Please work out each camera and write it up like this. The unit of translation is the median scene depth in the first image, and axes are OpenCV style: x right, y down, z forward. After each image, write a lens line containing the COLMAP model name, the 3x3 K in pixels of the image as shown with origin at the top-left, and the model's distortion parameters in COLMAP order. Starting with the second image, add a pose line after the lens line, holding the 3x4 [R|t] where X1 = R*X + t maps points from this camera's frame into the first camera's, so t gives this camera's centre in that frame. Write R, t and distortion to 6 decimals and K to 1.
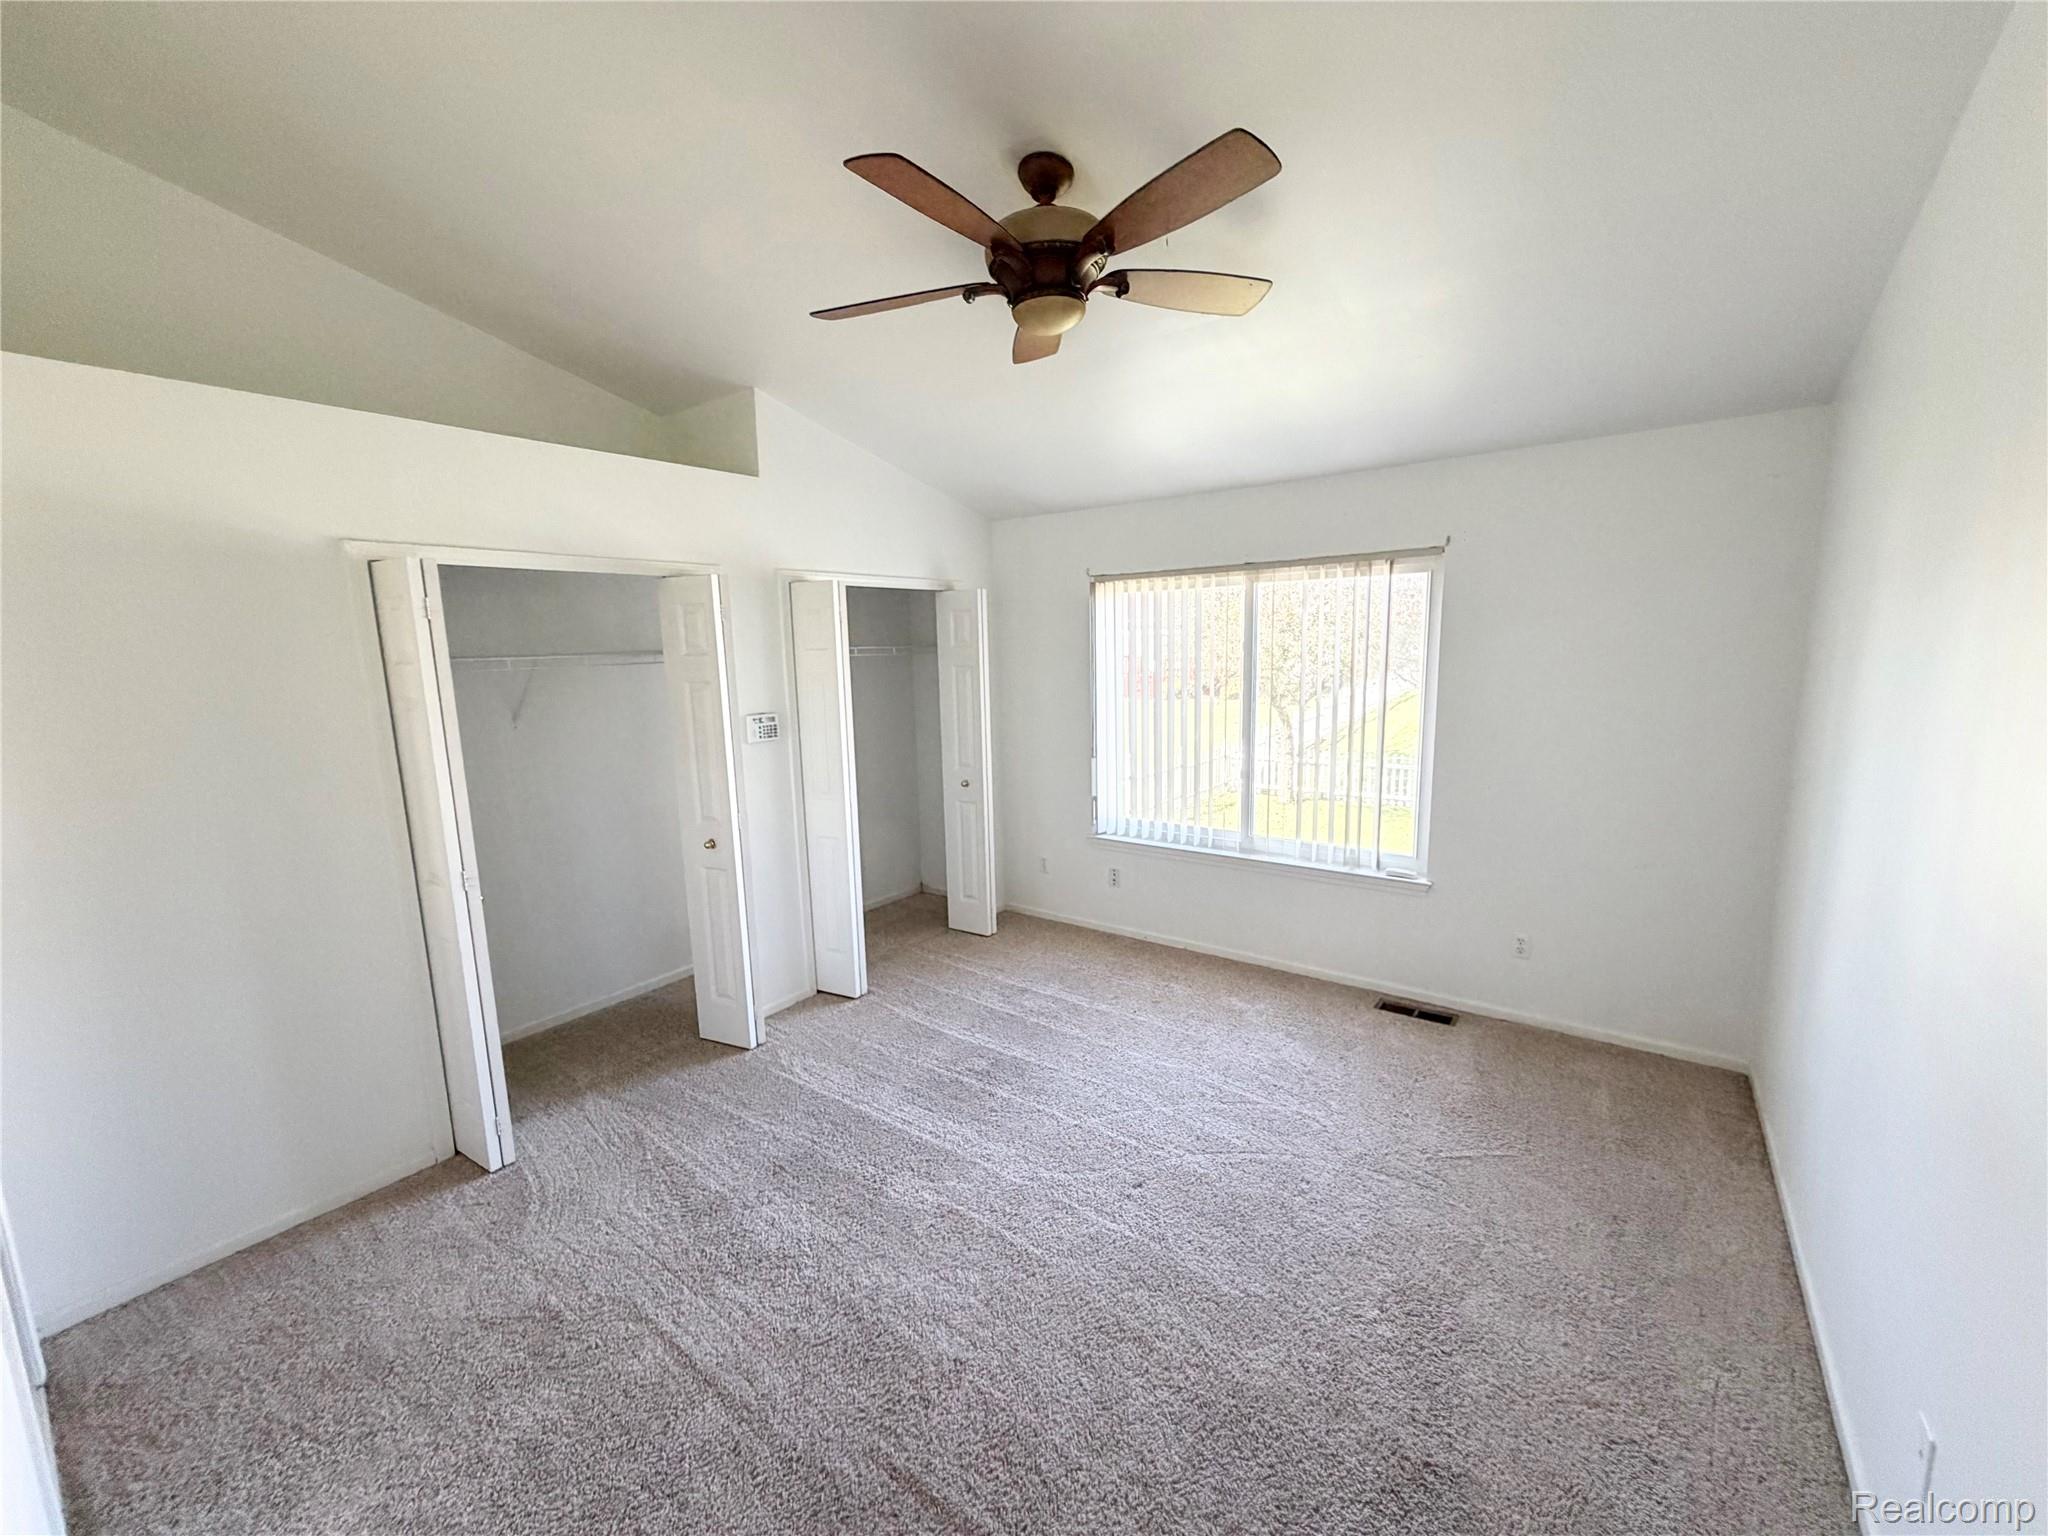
lens RADIAL K [[817.8, 0, 1016.9], [0, 817.8, 770.4], [0, 0, 1]] dist [-0.001489, 0.000554]
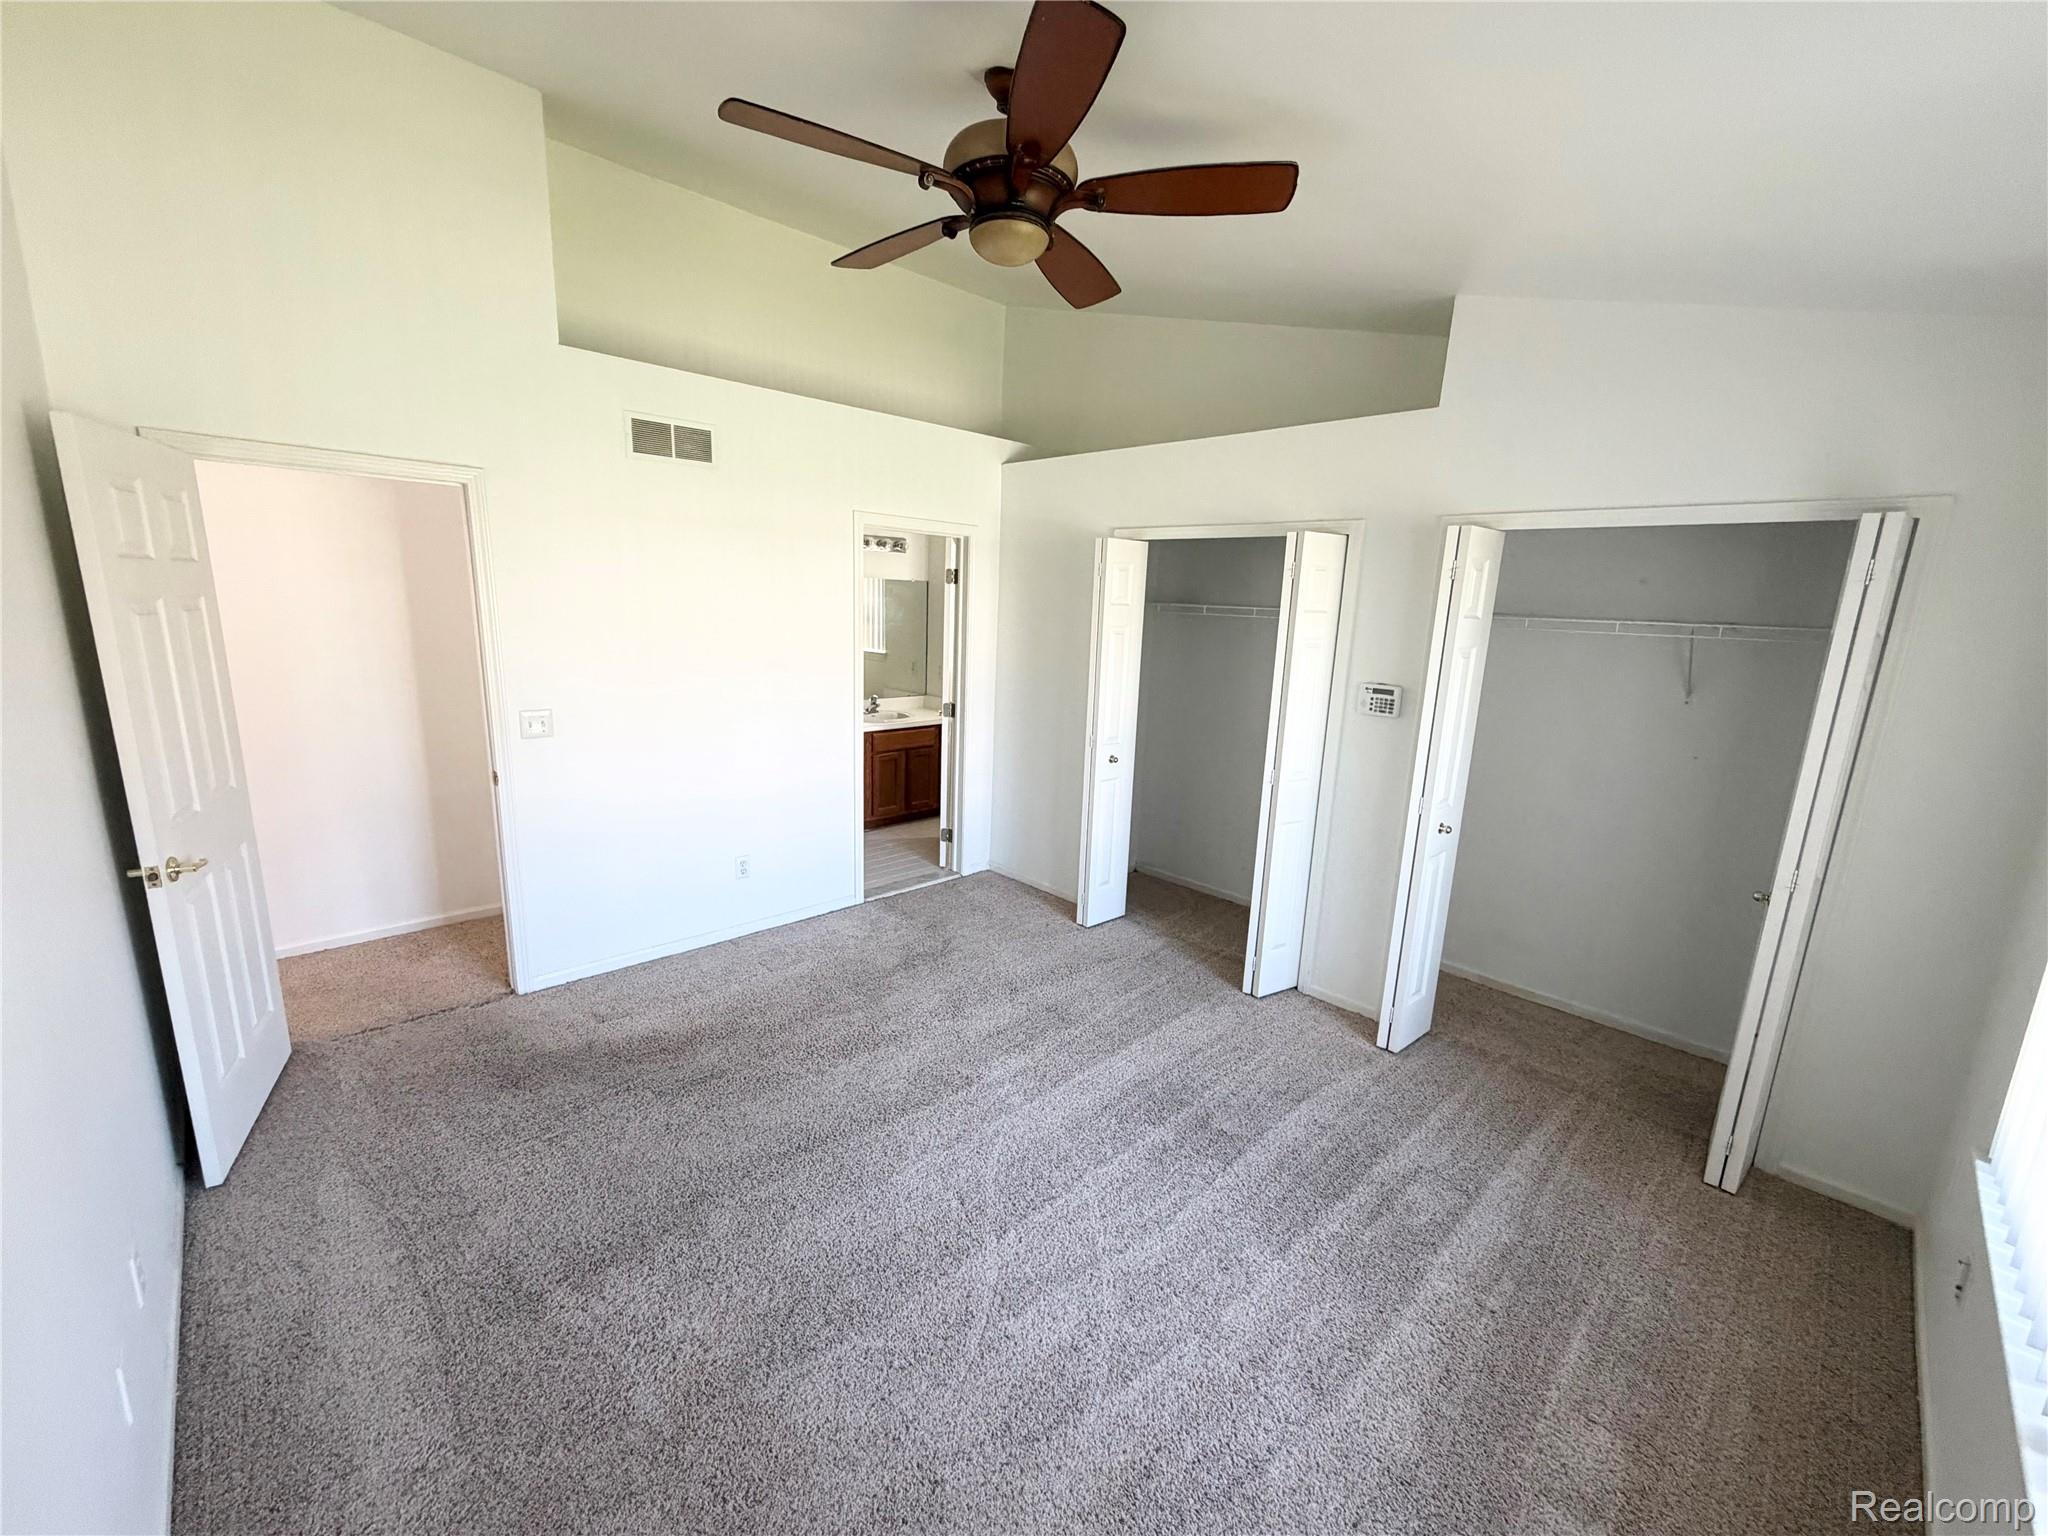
lens RADIAL K [[817.8, 0, 1016.9], [0, 817.8, 770.4], [0, 0, 1]] dist [-0.001489, 0.000554]
pose [[-0.166590, 0.222086, -0.960690, 0.687319], [-0.190798, 0.948630, 0.252383, -0.141517], [0.967390, 0.225342, -0.115658, 0.804667]]
